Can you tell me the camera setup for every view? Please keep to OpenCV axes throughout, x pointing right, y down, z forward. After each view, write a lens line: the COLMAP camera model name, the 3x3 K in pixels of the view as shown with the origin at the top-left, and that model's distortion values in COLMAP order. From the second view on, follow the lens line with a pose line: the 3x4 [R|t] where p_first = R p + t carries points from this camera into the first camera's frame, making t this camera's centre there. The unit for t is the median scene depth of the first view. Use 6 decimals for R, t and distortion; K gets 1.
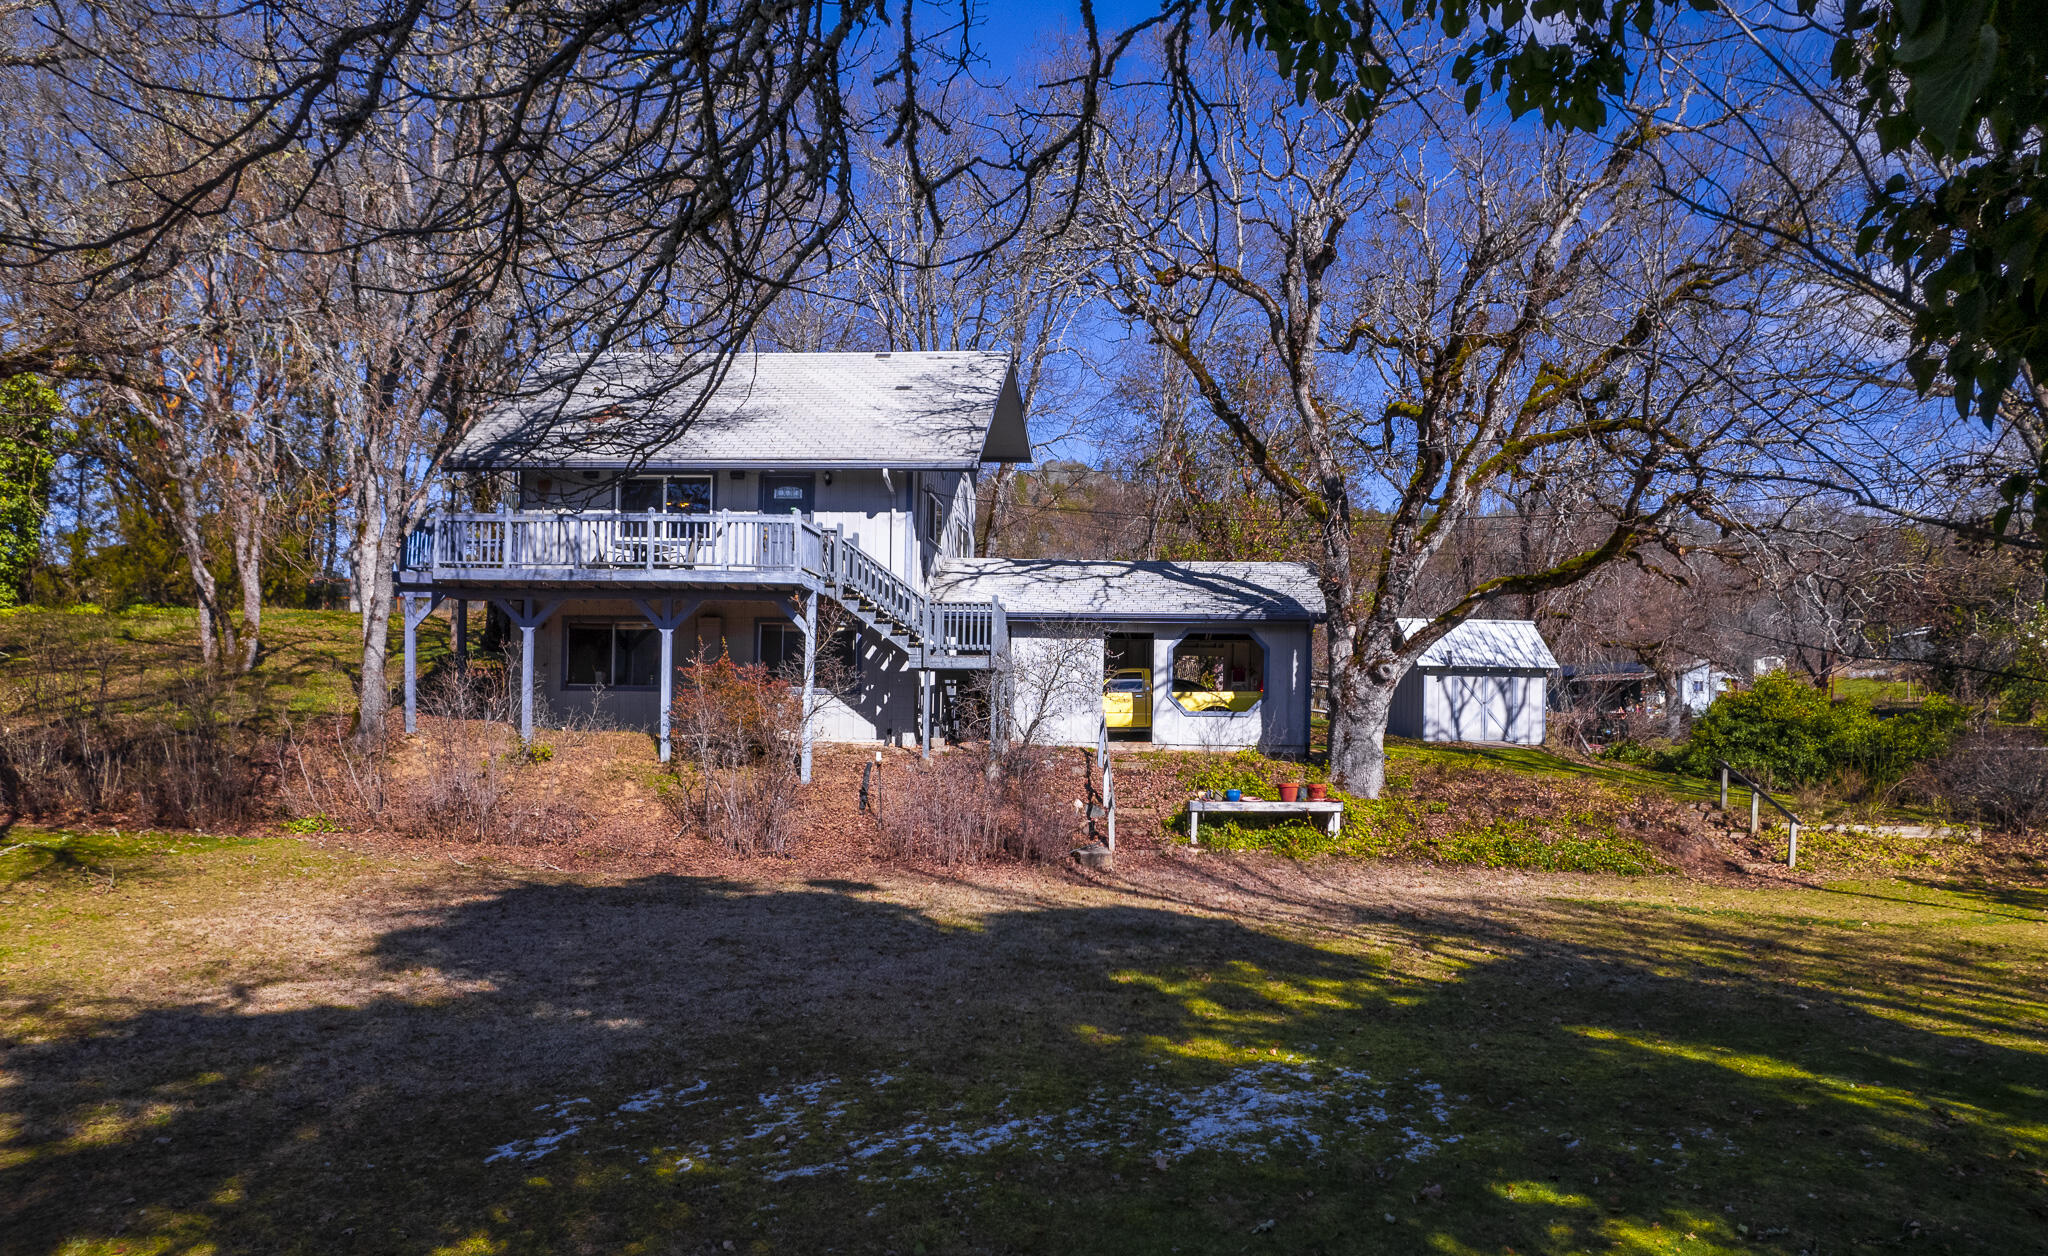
lens RADIAL K [[1369.9, 0, 1096.4], [0, 1369.9, 741.5], [0, 0, 1]] dist [-0.045153, -0.001536]
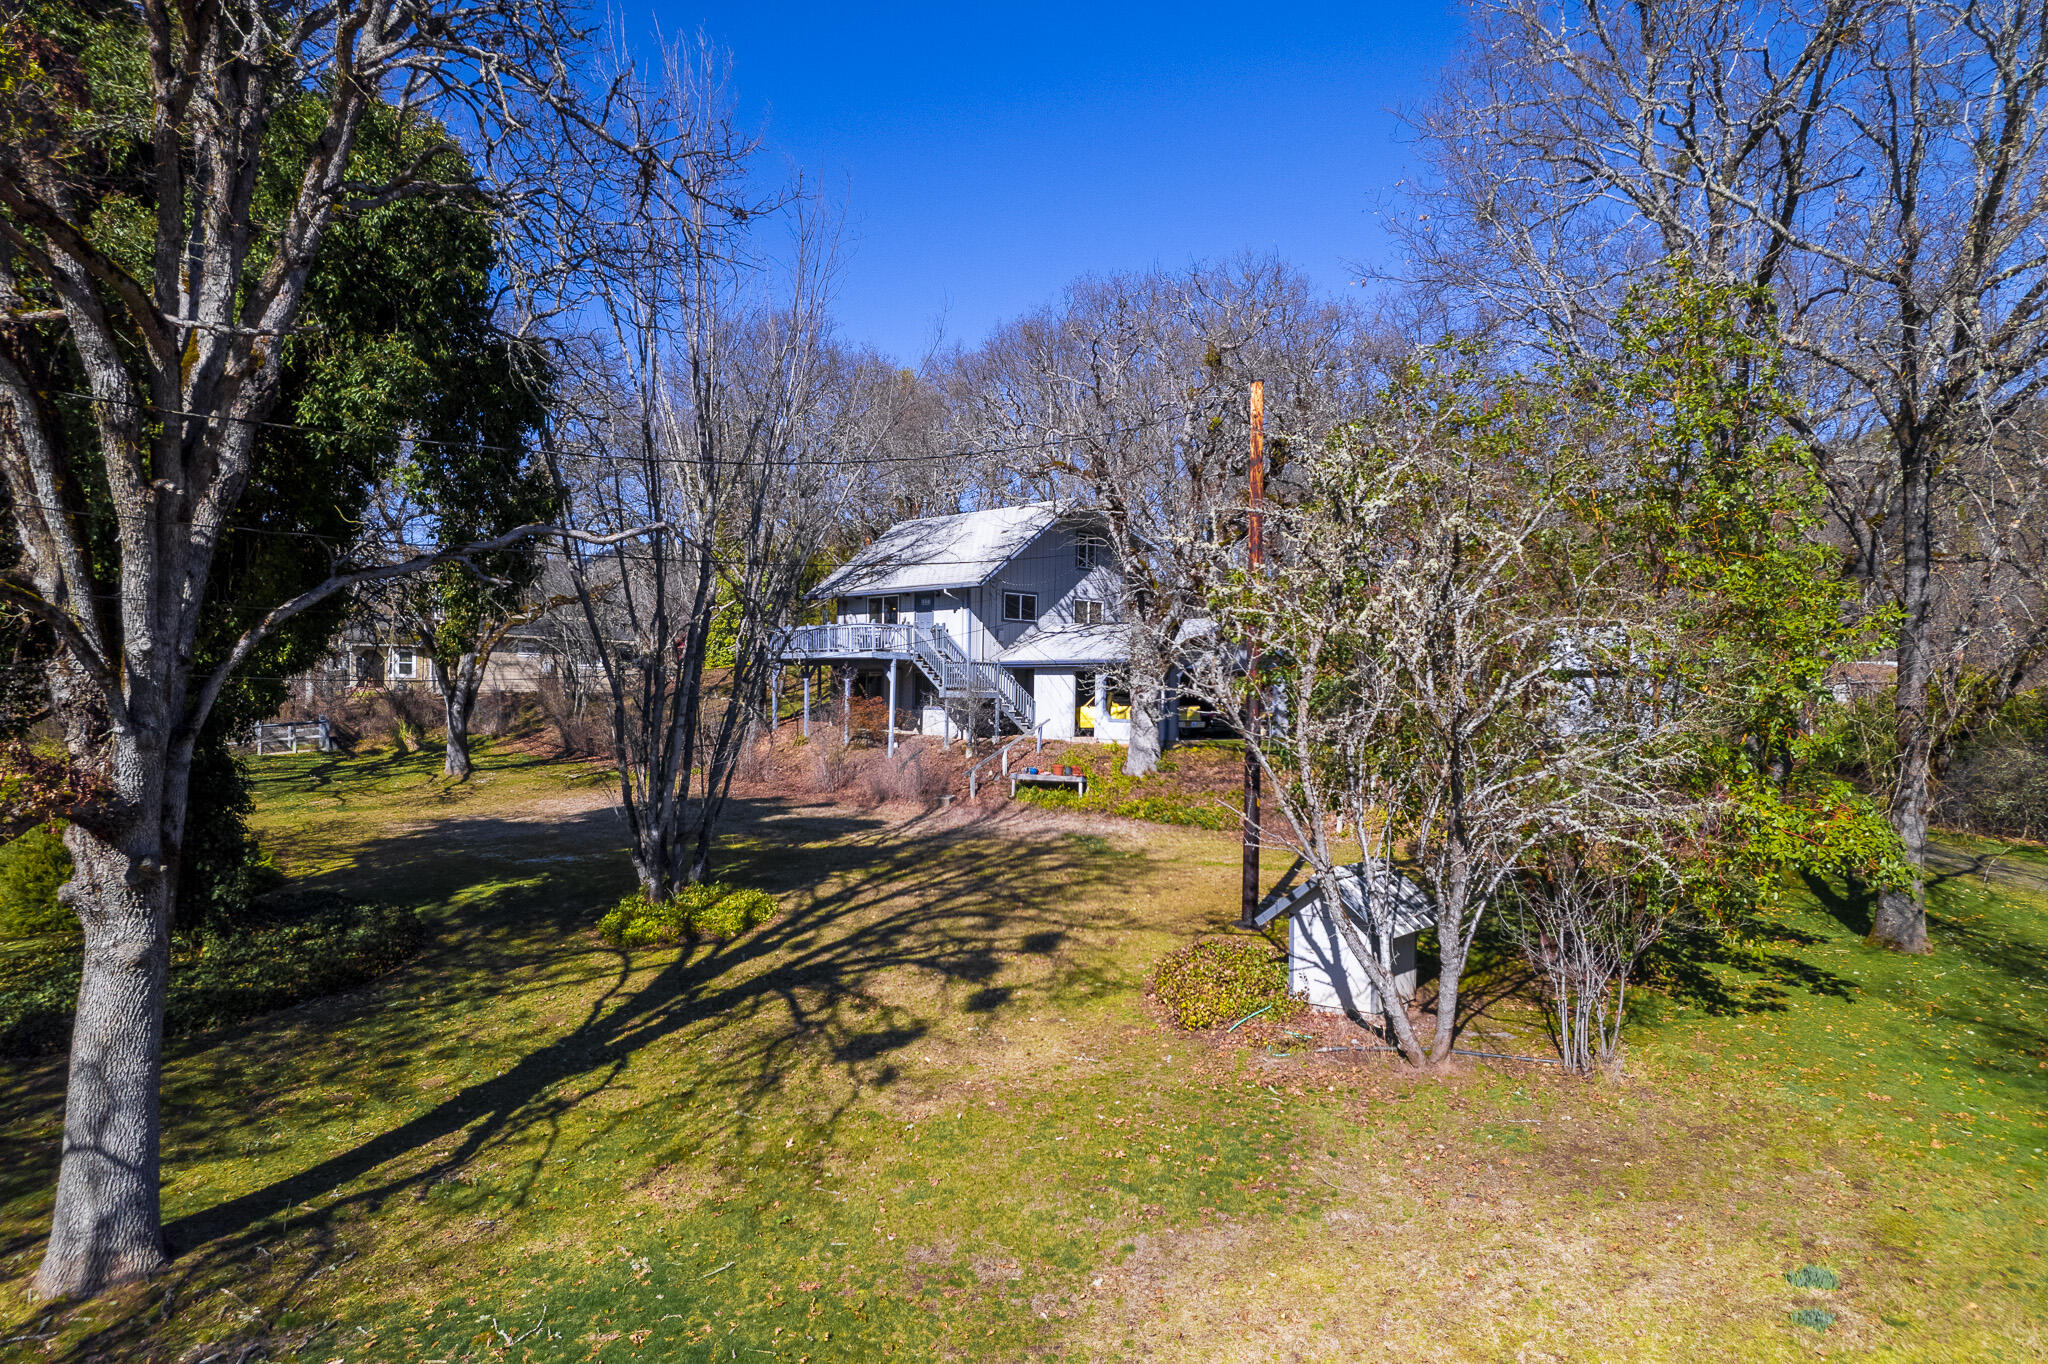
lens RADIAL K [[1268.8, 0, 1021.2], [0, 1268.8, 680.3], [0, 0, 1]] dist [-0.046006, 0.006083]
pose [[0.722033, -0.006616, -0.691827, 1.095756], [0.003947, 0.999977, -0.005443, -0.061730], [0.691848, 0.001199, 0.722043, -0.187113]]
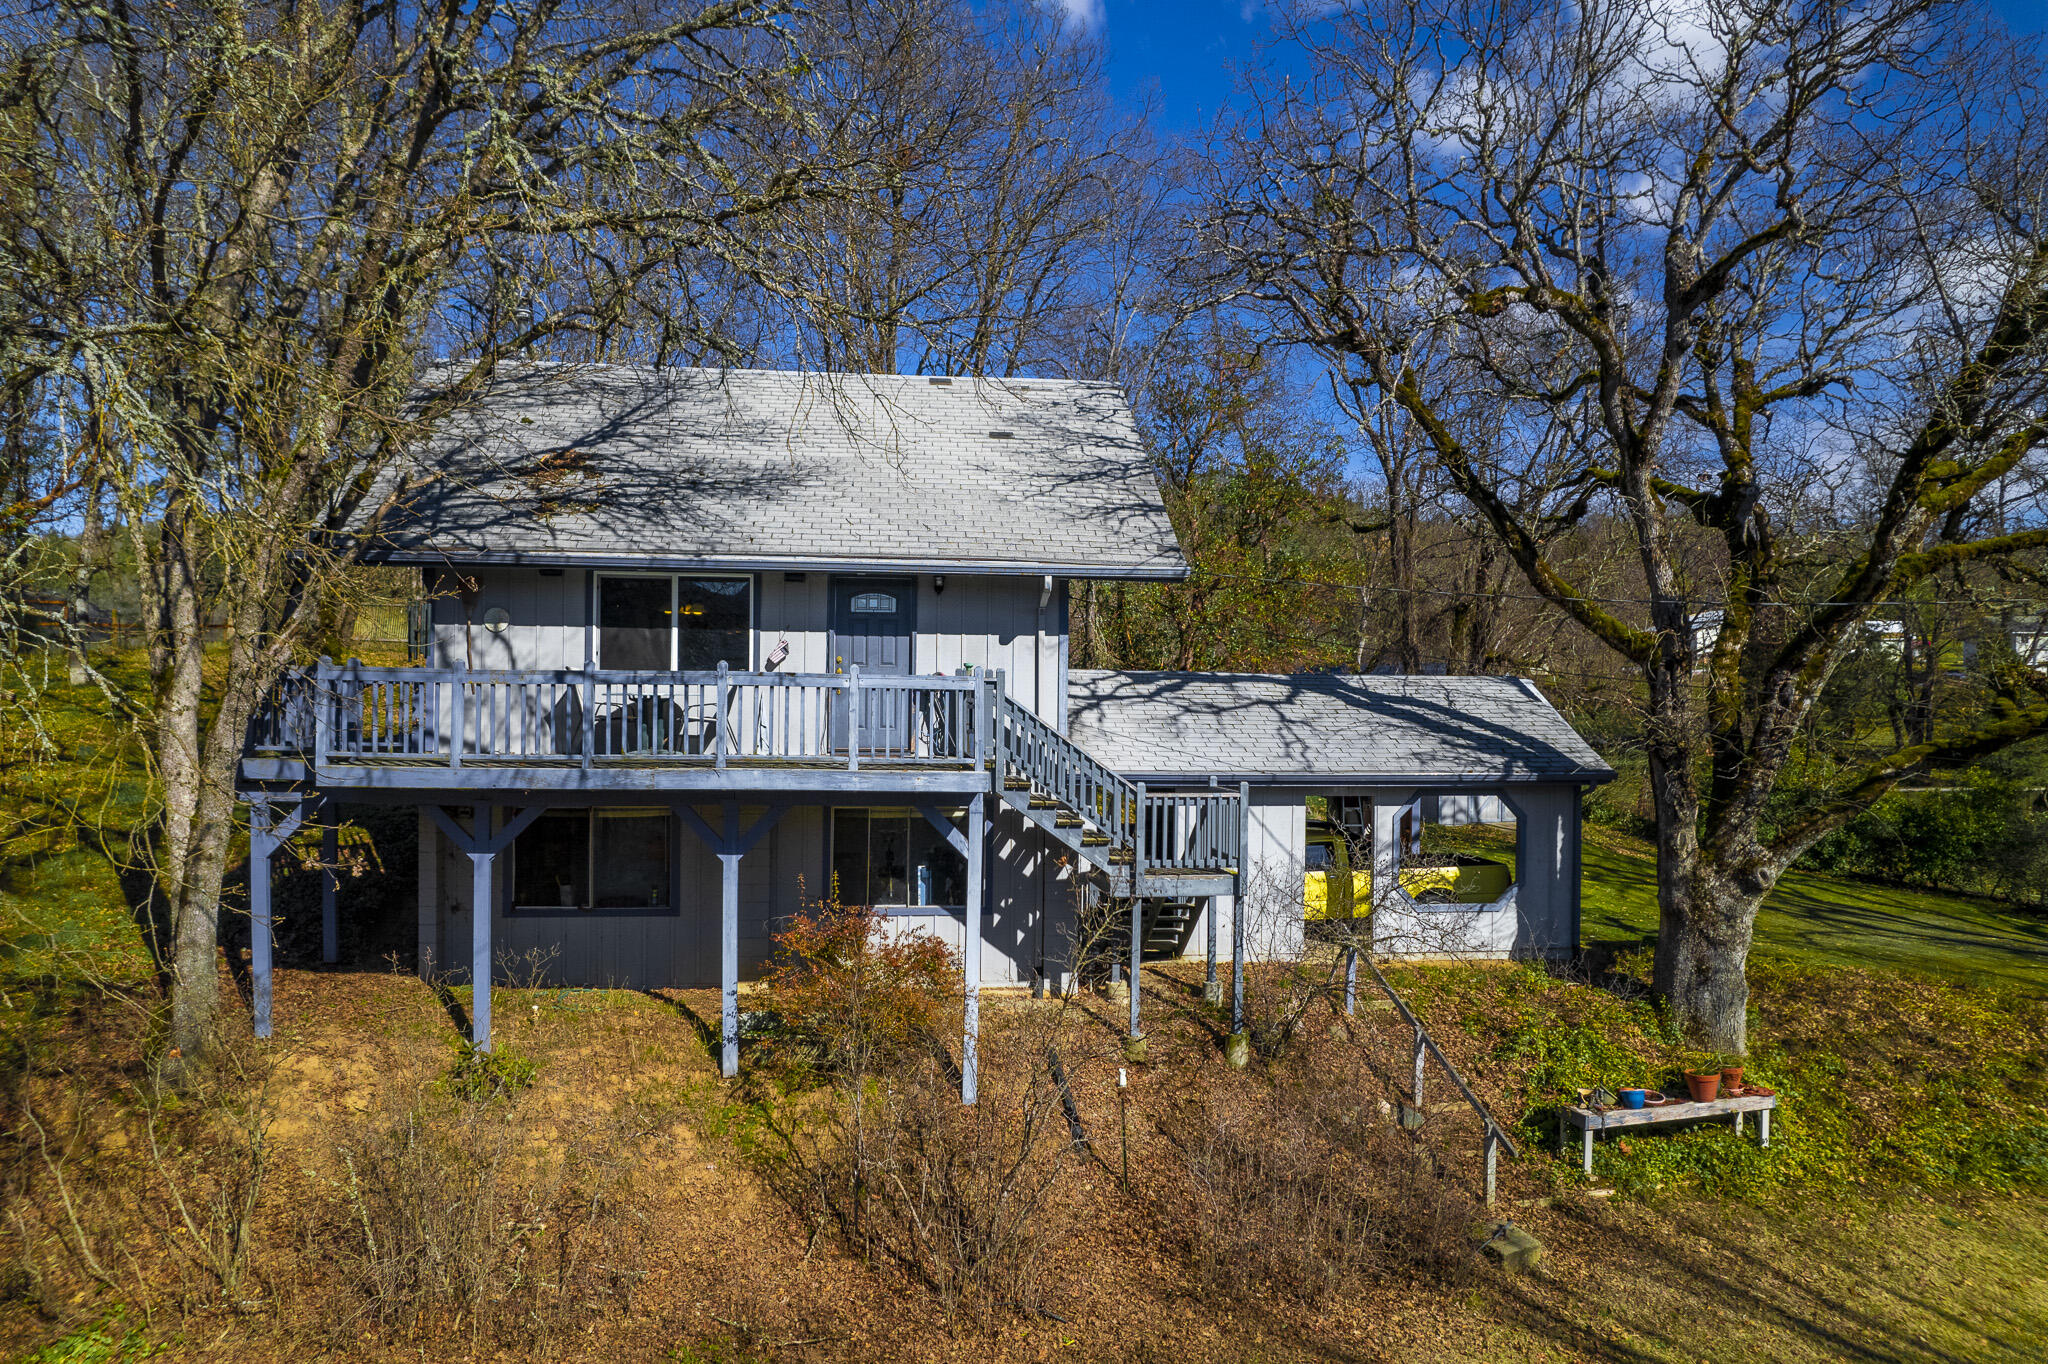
lens RADIAL K [[1268.8, 0, 1018.4], [0, 1268.8, 696.7], [0, 0, 1]] dist [-0.046006, 0.006083]
pose [[0.986405, -0.006498, 0.164203, -0.259156], [0.005522, 0.999964, 0.006399, -0.142112], [-0.164239, -0.005405, 0.986406, 0.398943]]
